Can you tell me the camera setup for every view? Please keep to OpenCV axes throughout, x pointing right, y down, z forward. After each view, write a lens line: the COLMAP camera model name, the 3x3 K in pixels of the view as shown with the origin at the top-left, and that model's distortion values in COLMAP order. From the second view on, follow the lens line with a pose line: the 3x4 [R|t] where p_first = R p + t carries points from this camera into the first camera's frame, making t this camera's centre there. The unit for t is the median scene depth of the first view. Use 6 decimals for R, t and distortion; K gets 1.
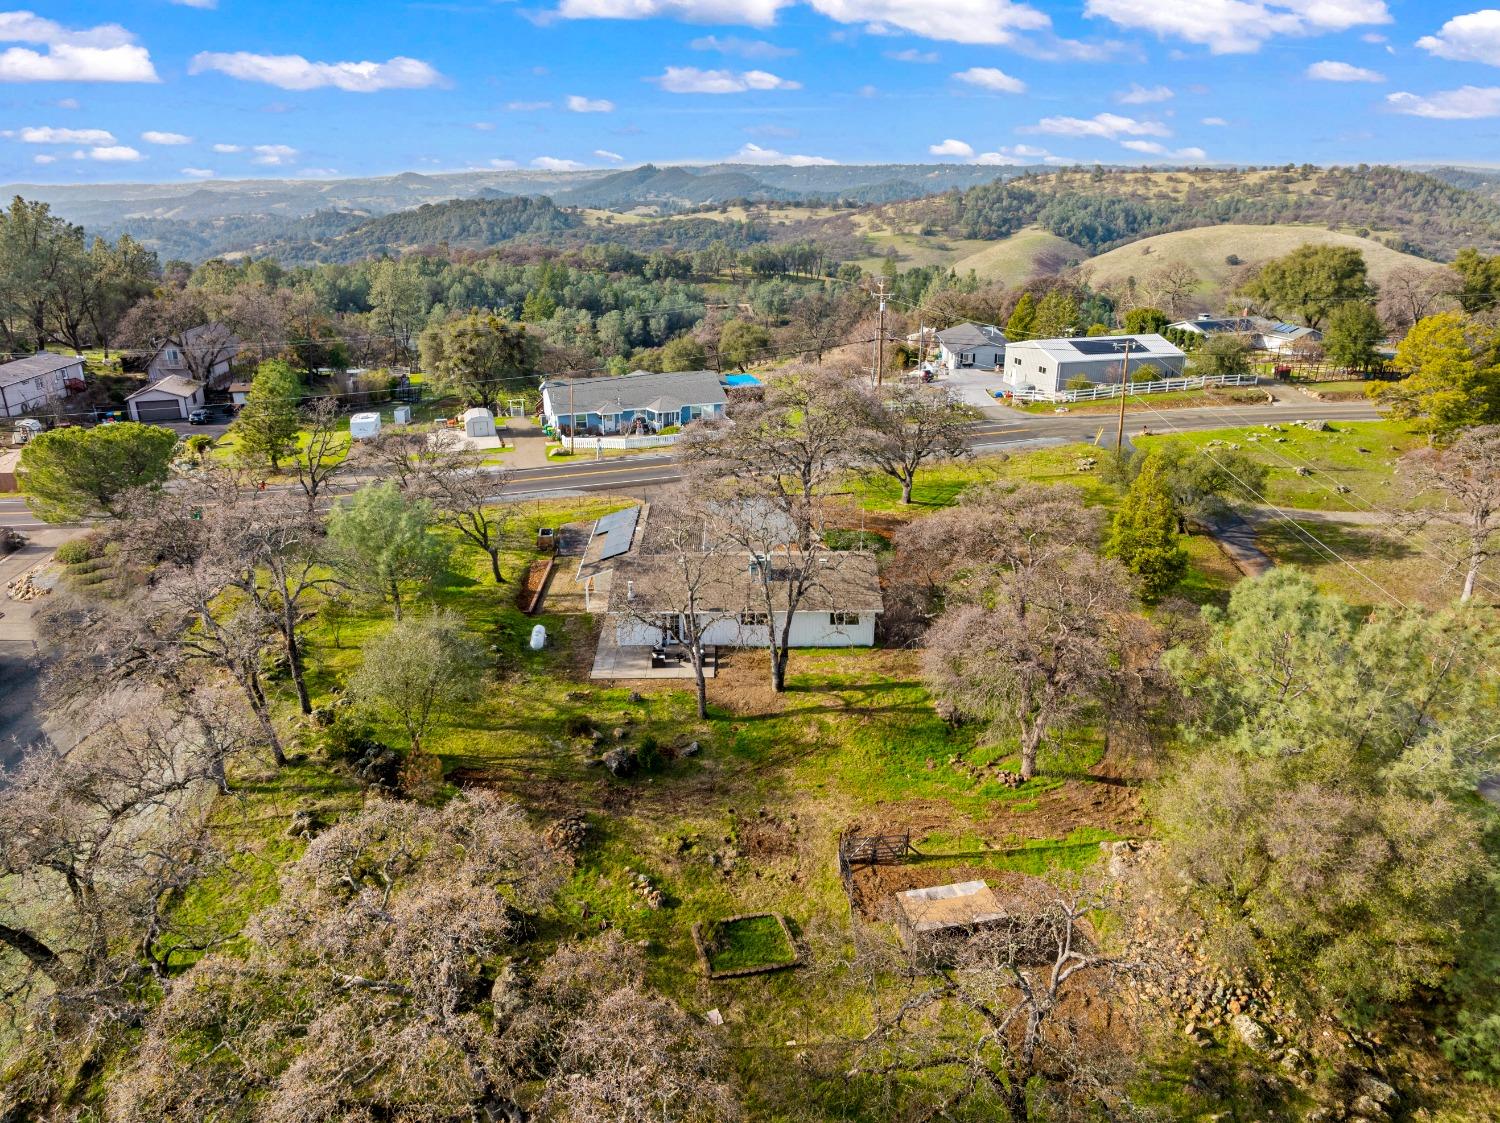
lens RADIAL K [[1054.6, 0, 756.9], [0, 1054.6, 562.6], [0, 0, 1]] dist [-0.029579, -0.000038]
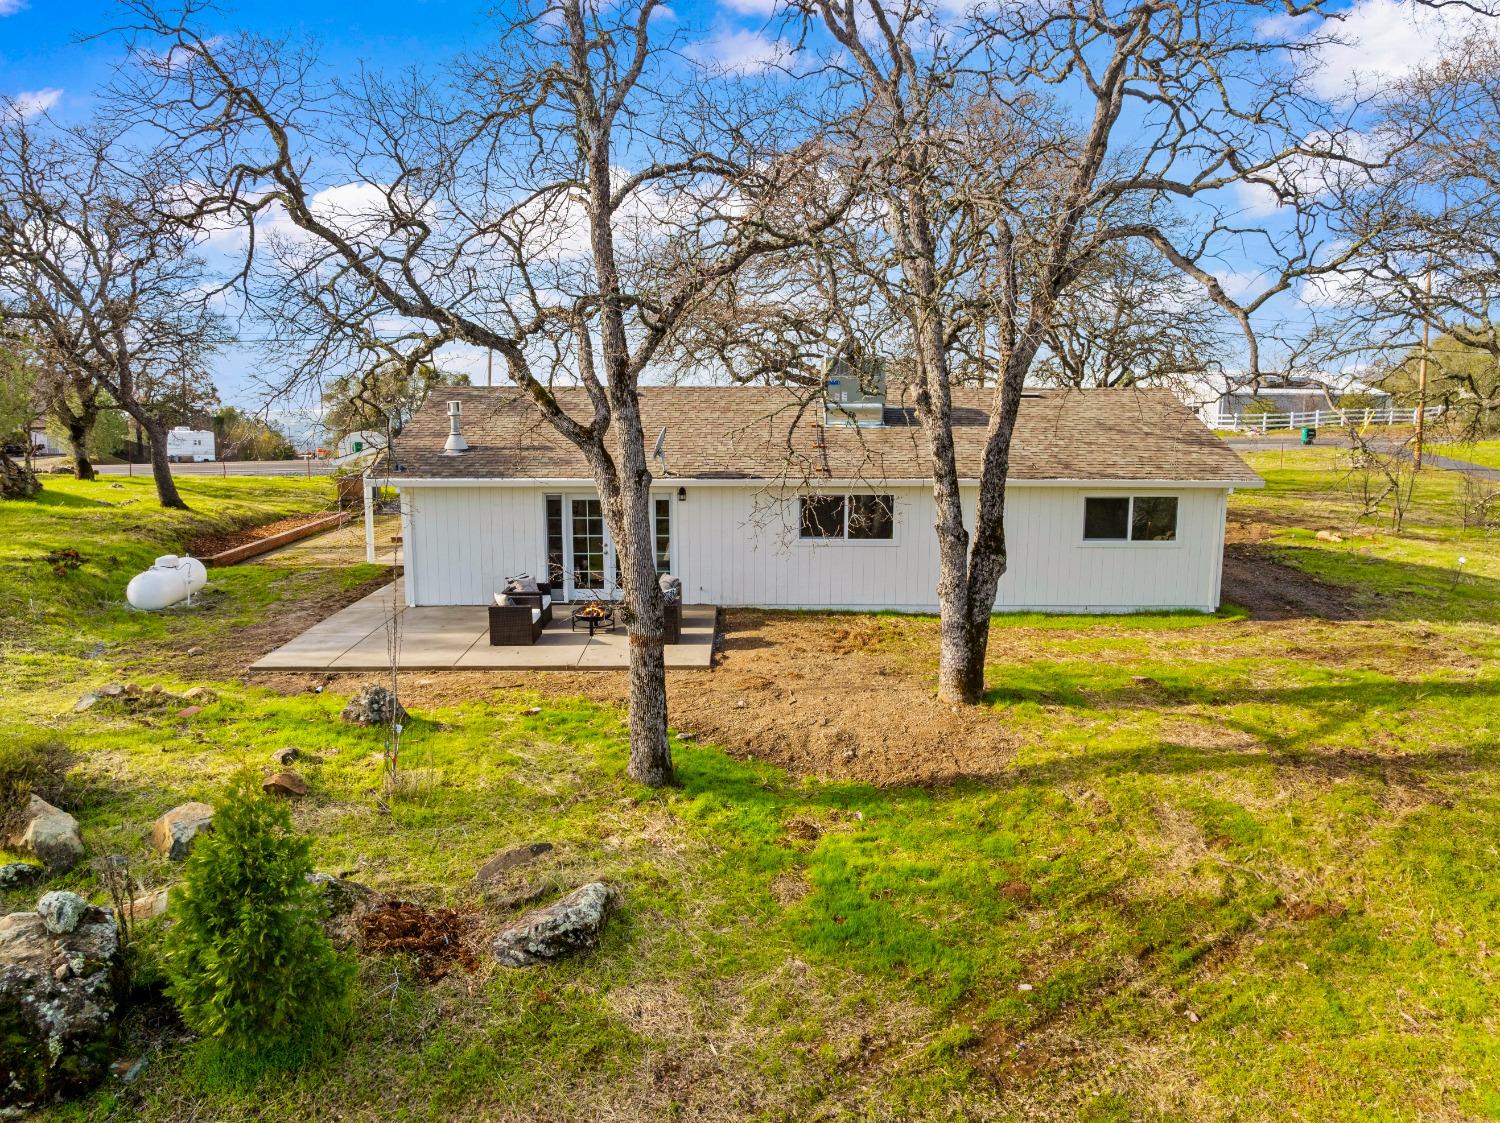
lens RADIAL K [[1054.6, 0, 743.8], [0, 1054.6, 555.4], [0, 0, 1]] dist [-0.029579, -0.000038]
pose [[0.999808, 0.002741, -0.019410, -0.027927], [-0.006932, 0.975627, -0.219325, 0.147208], [0.018336, 0.219417, 0.975459, 0.772518]]
